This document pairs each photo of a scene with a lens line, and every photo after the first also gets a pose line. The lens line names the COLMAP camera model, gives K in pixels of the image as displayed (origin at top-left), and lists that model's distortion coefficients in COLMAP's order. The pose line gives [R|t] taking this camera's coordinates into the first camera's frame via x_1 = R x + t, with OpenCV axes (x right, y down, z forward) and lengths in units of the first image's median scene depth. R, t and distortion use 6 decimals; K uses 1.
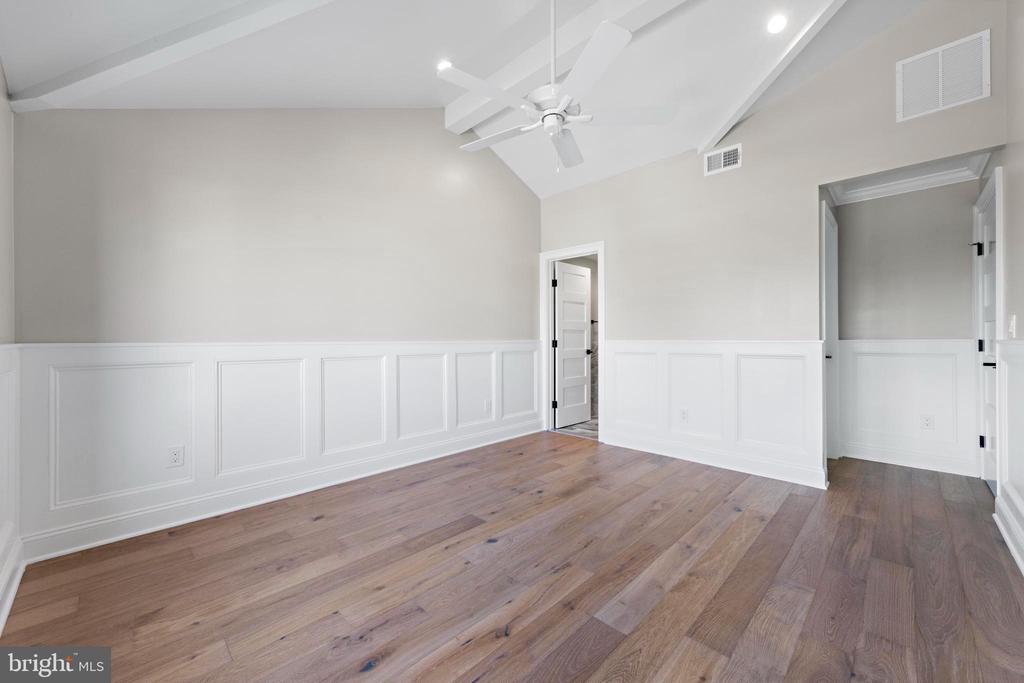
lens RADIAL K [[405.3, 0, 510.3], [0, 405.3, 341.2], [0, 0, 1]] dist [0.009461, -0.000556]
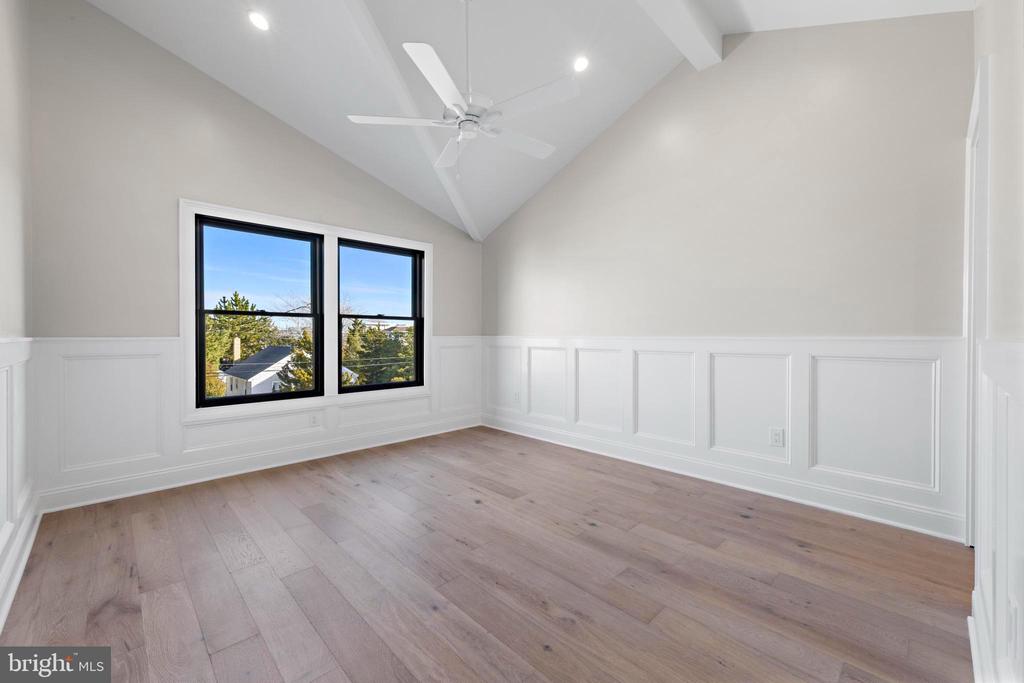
lens RADIAL K [[405.3, 0, 509.1], [0, 405.3, 338.4], [0, 0, 1]] dist [0.009461, -0.000556]
pose [[-0.030336, 0.010482, -0.999485, 0.880868], [-0.000158, 0.999945, 0.010492, -0.006991], [0.999540, 0.000476, -0.030332, 0.858049]]
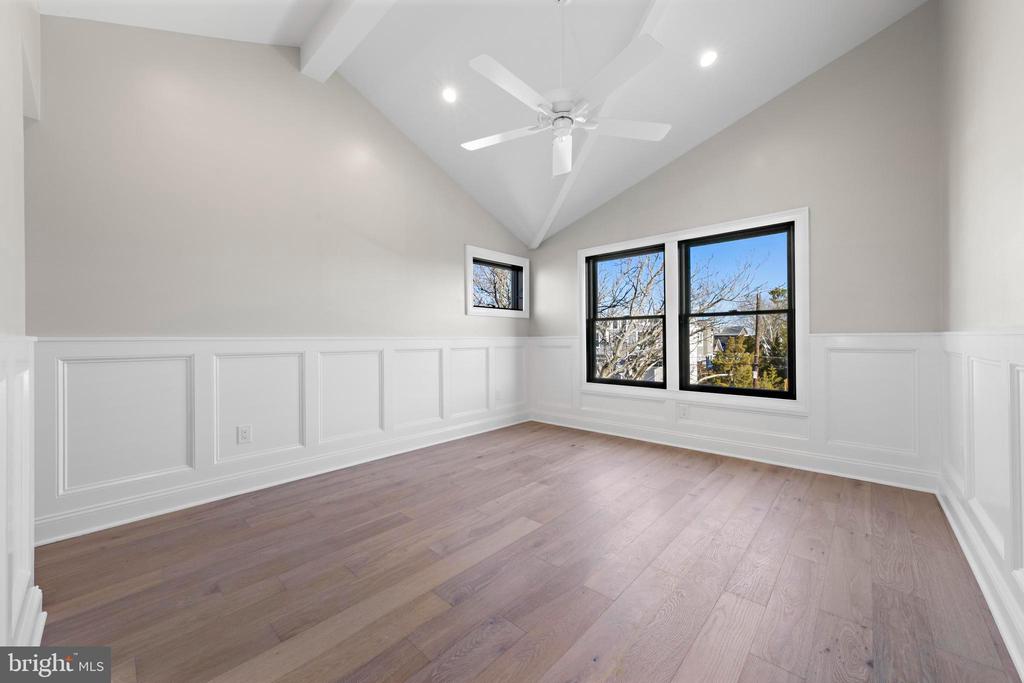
lens RADIAL K [[378.6, 0, 513.6], [0, 378.6, 337.6], [0, 0, 1]] dist [0.000023, 0.000015]
pose [[-0.999178, 0.013503, -0.038228, 0.184248], [0.013403, 0.999906, 0.002883, -0.002904], [0.038263, 0.002368, -0.999265, 1.542203]]
